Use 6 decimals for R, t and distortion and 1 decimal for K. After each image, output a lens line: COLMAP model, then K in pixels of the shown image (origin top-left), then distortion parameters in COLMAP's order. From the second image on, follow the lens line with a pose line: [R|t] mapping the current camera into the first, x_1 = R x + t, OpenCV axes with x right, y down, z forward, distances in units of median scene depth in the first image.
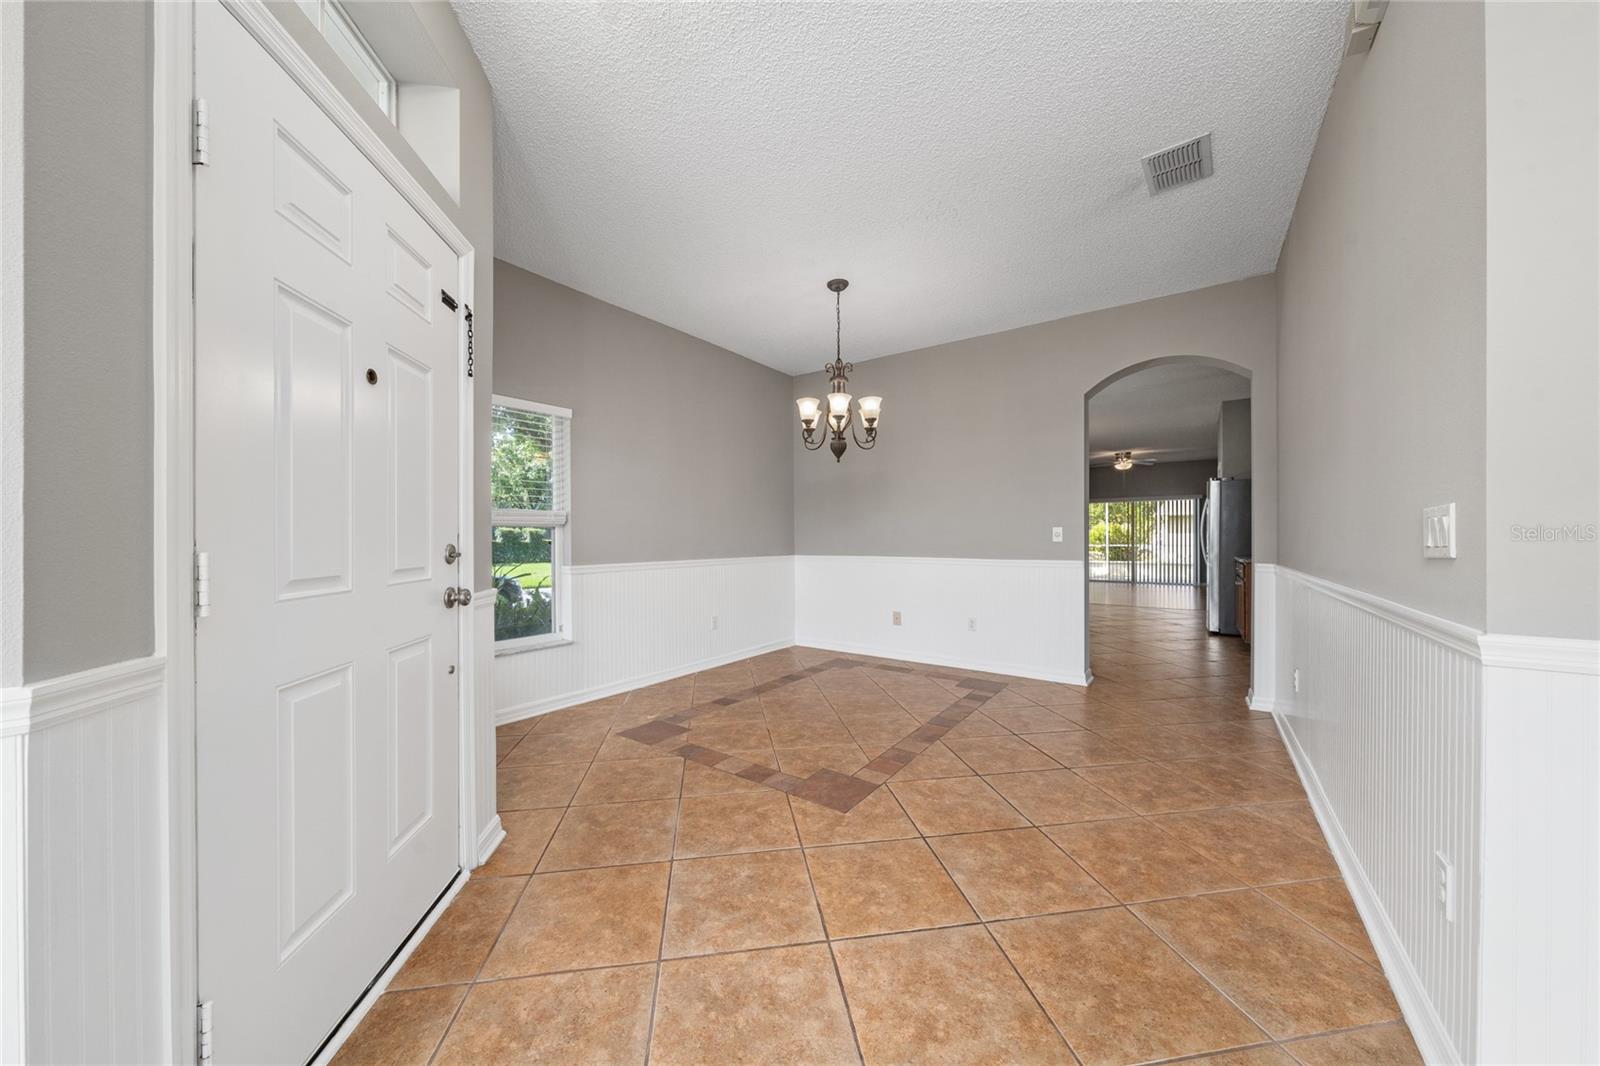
lens RADIAL K [[545.8, 0, 796.1], [0, 545.8, 538.4], [0, 0, 1]] dist [-0.001044, -0.000023]
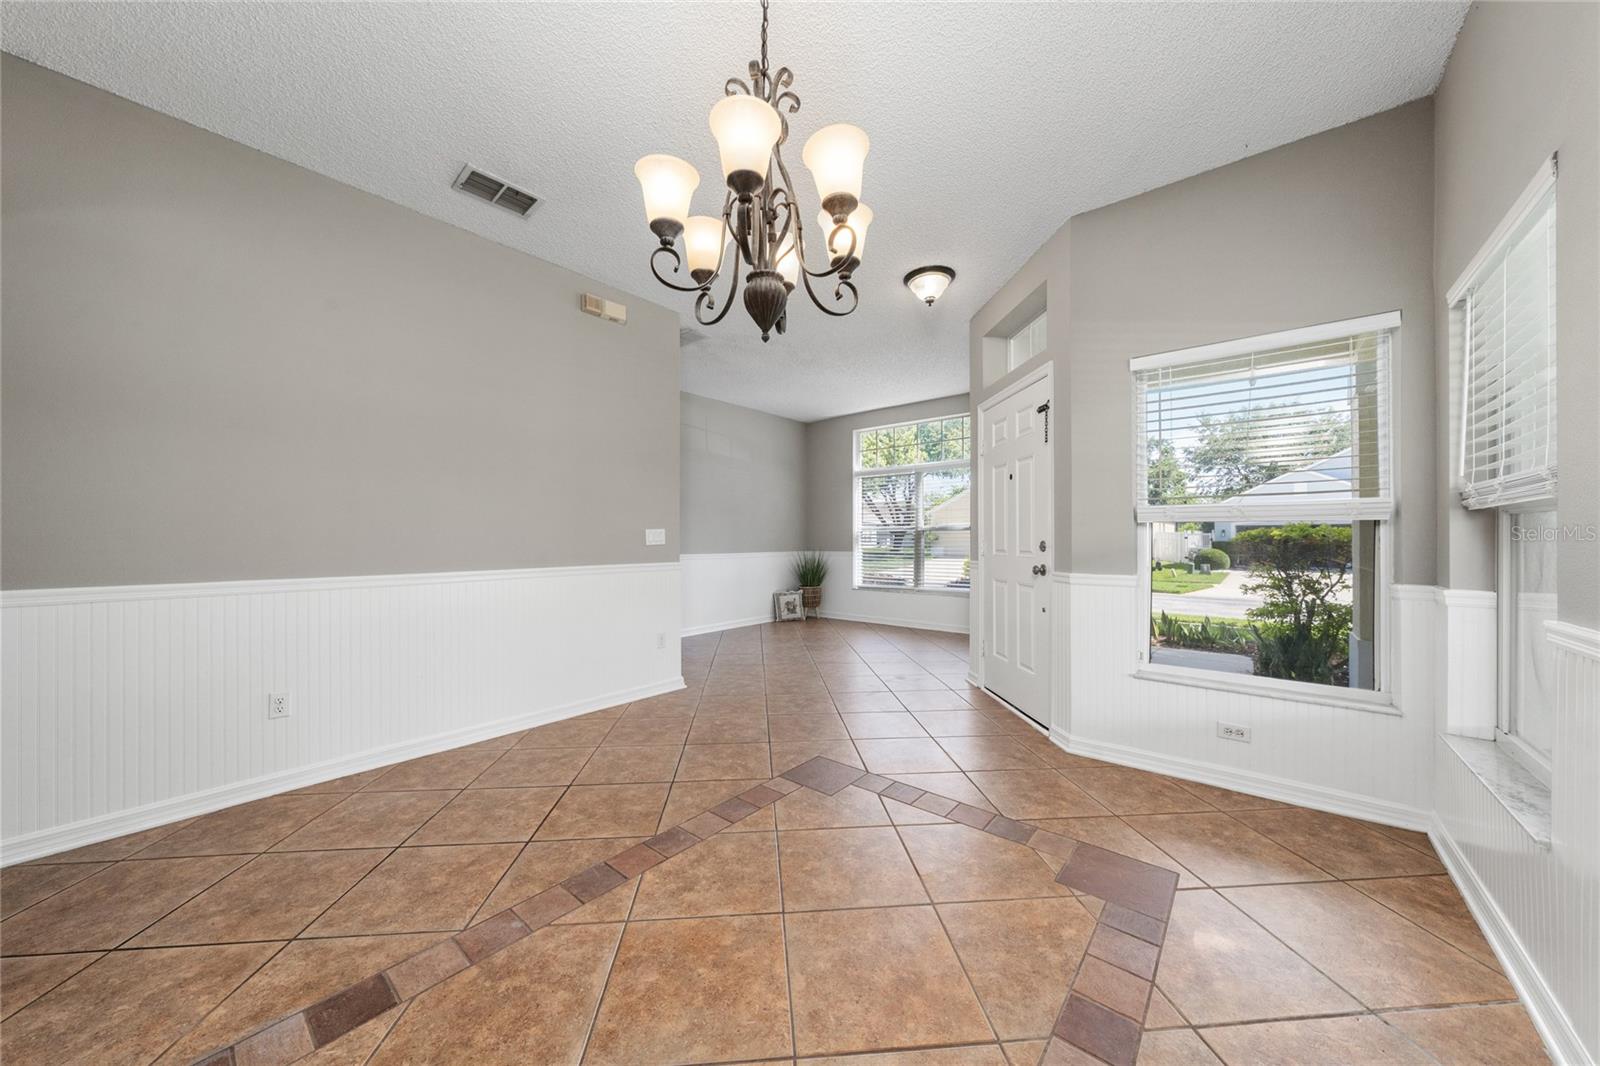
lens RADIAL K [[550.6, 0, 817.3], [0, 550.6, 540.2], [0, 0, 1]] dist [-0.000277, -0.000024]
pose [[-0.999416, 0.002185, 0.034097, 0.052988], [0.002439, 0.999970, 0.007412, -0.005640], [-0.034080, 0.007491, -0.999391, 2.484346]]
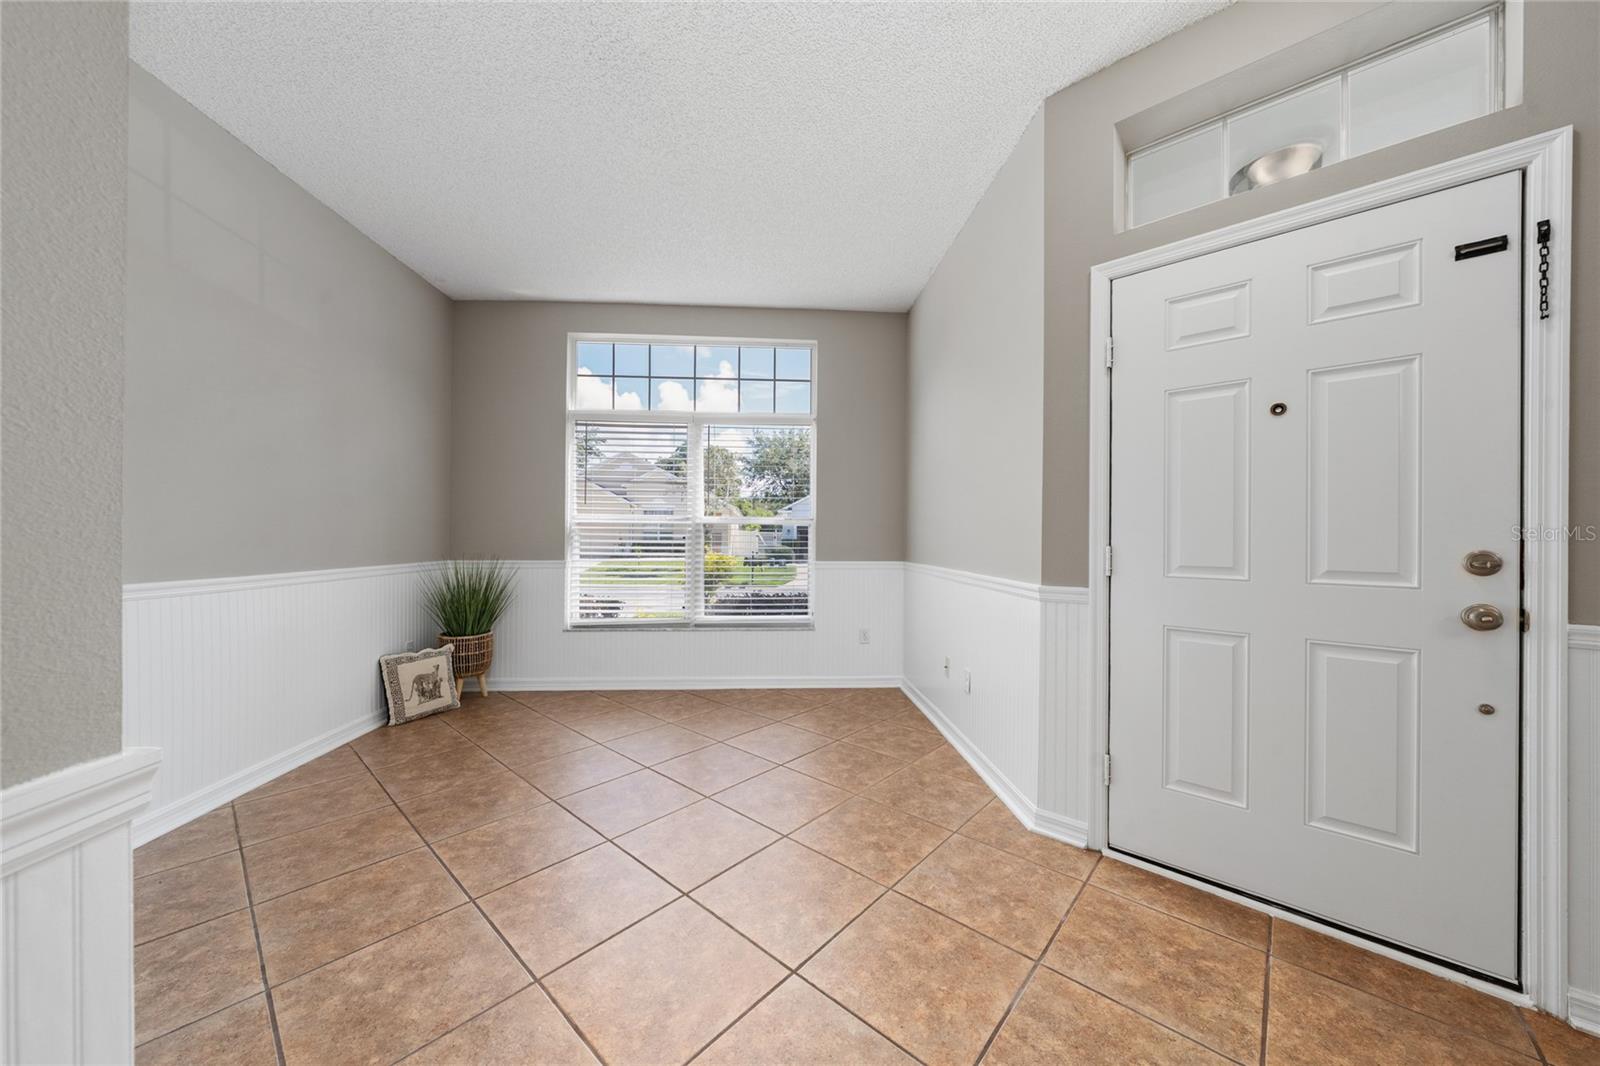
lens RADIAL K [[543.8, 0, 803.5], [0, 543.8, 537.7], [0, 0, 1]] dist [-0.000890, -0.000049]
pose [[-0.760737, -0.002528, -0.649056, 0.551947], [-0.009736, 0.999924, 0.007517, -0.004251], [0.648988, 0.012038, -0.760704, 0.829017]]
